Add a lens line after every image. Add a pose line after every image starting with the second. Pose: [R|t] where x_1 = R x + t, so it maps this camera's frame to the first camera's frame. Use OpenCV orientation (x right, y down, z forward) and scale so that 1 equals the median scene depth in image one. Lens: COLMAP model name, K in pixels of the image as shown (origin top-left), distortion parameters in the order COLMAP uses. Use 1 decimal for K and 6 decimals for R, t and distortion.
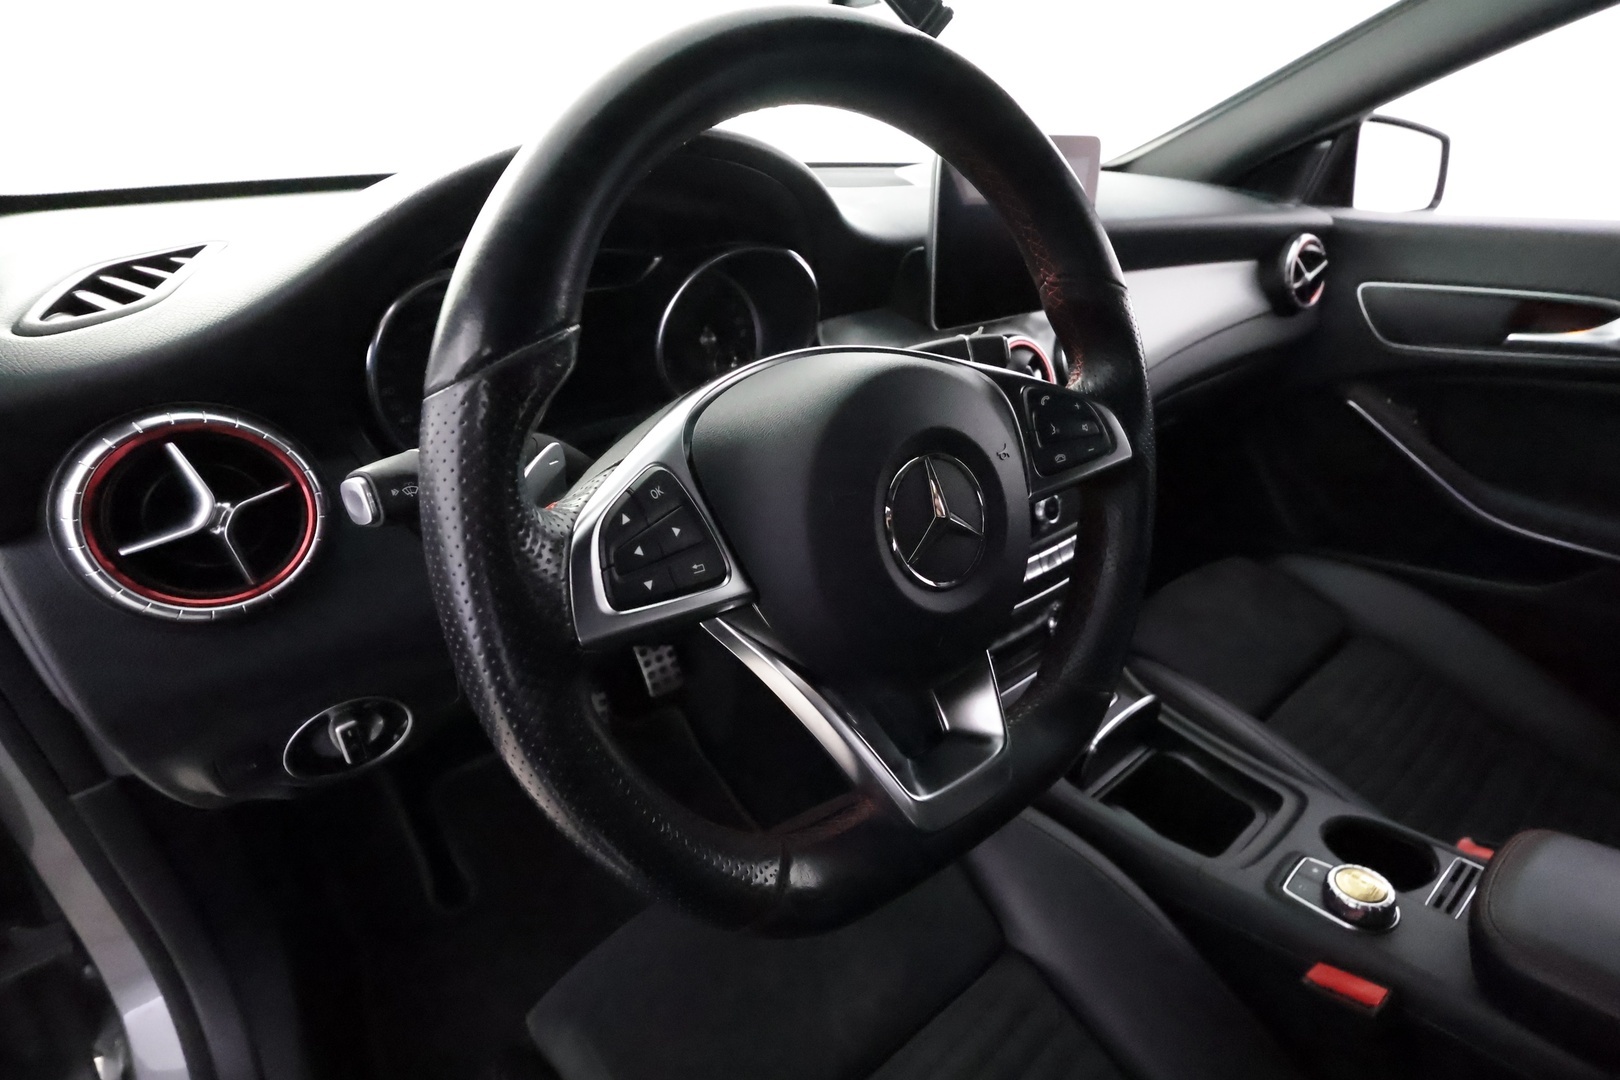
lens RADIAL K [[783.3, 0, 807.0], [0, 783.3, 541.0], [0, 0, 1]] dist [-0.001030, 0.012927]
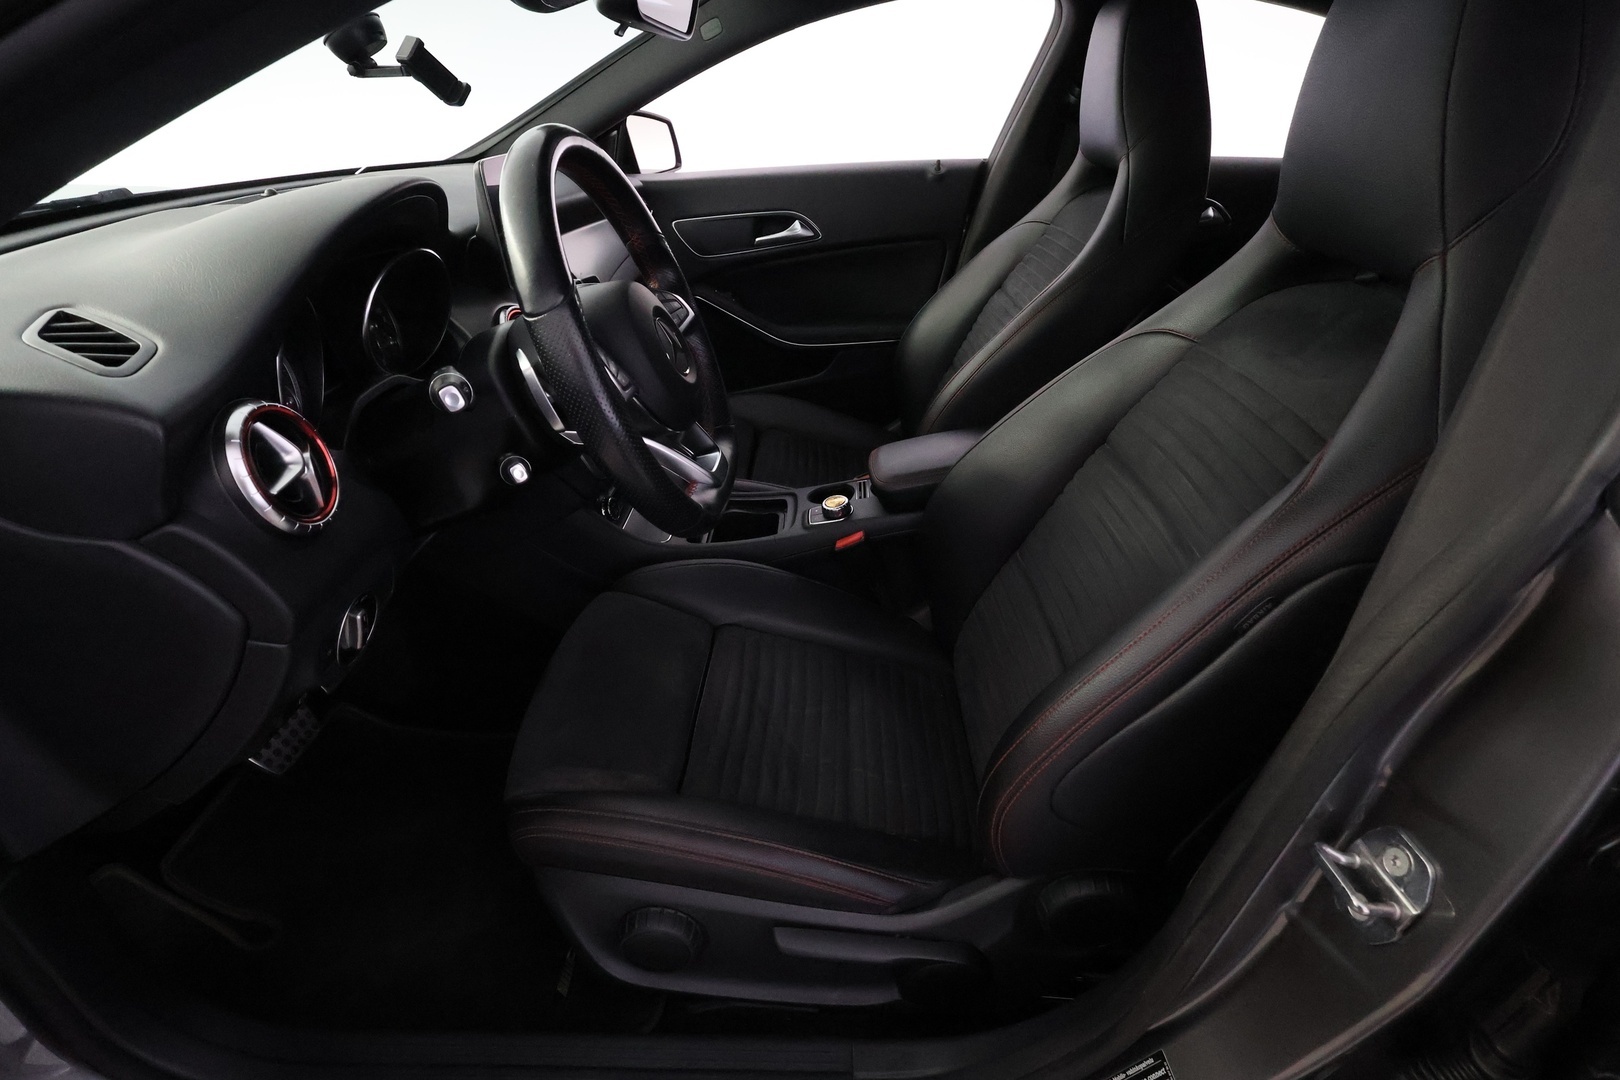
lens RADIAL K [[786.6, 0, 814.5], [0, 786.6, 543.1], [0, 0, 1]] dist [-0.020482, 0.011795]
pose [[0.648718, -0.408012, 0.642411, -0.570317], [0.379976, 0.905039, 0.191108, 0.091421], [-0.659382, 0.120126, 0.742149, -0.396091]]
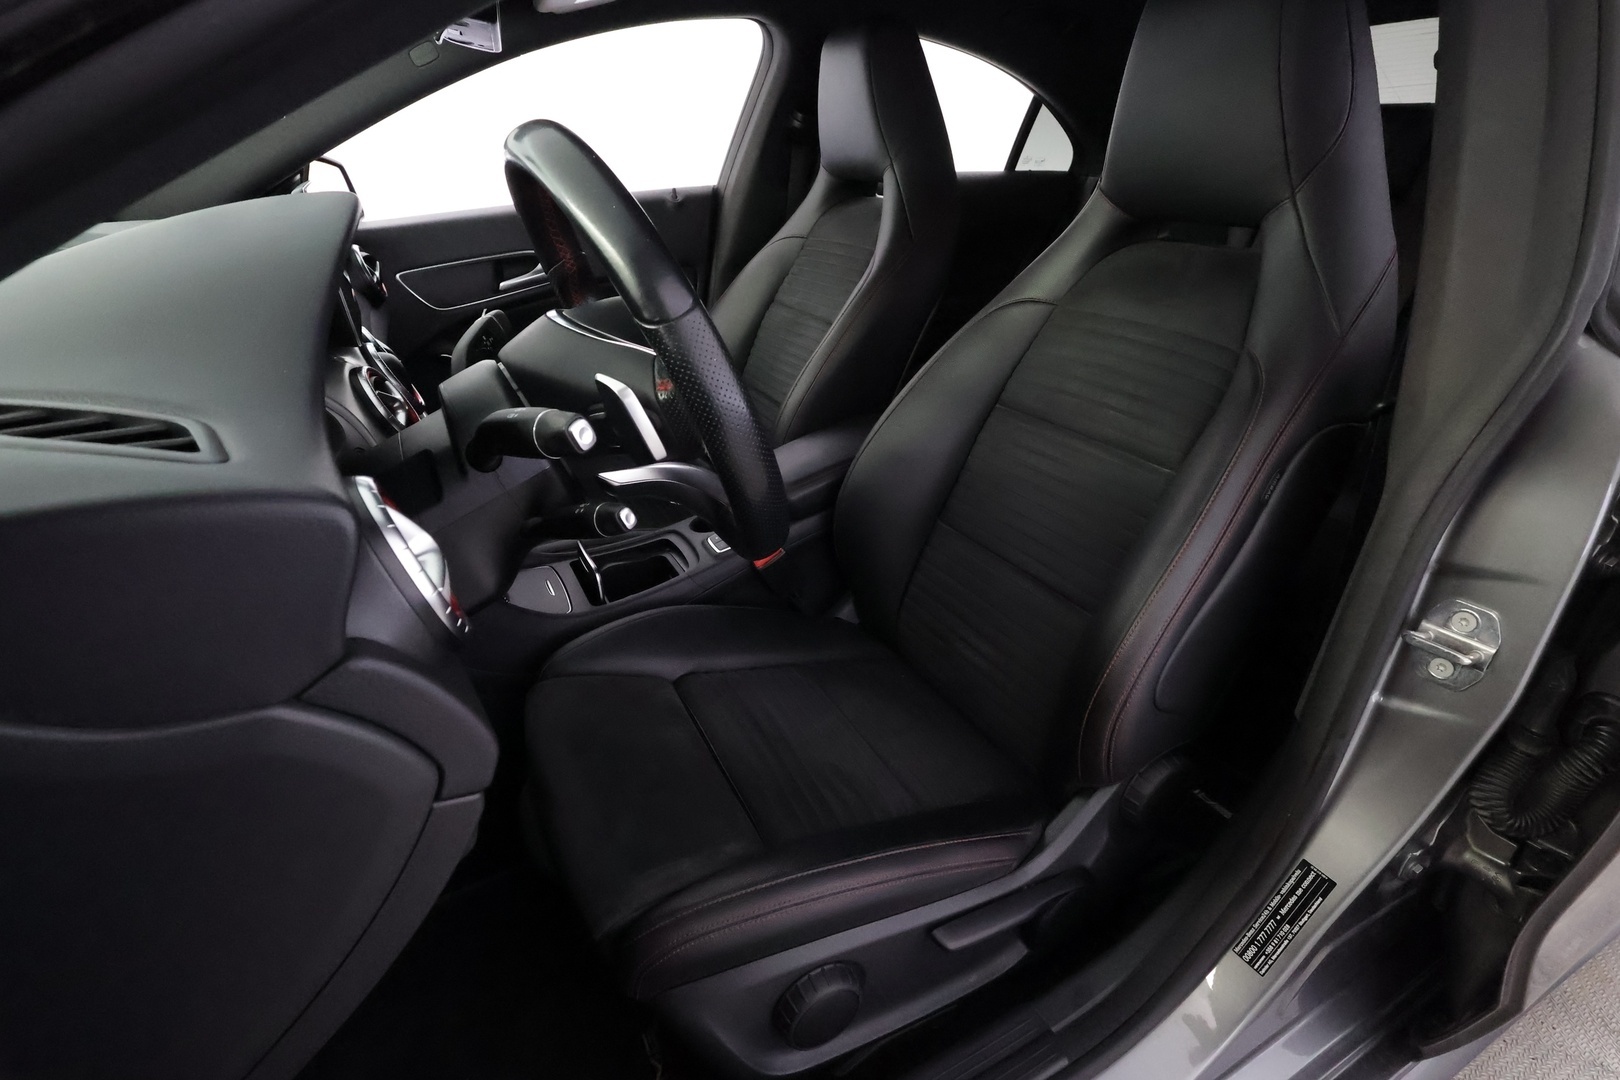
lens RADIAL K [[786.6, 0, 814.5], [0, 786.6, 543.1], [0, 0, 1]] dist [-0.020482, 0.011795]
pose [[0.201841, -0.479195, 0.854185, -0.795627], [0.491138, 0.804076, 0.335030, -0.080129], [-0.847375, 0.351900, 0.397646, 0.037921]]
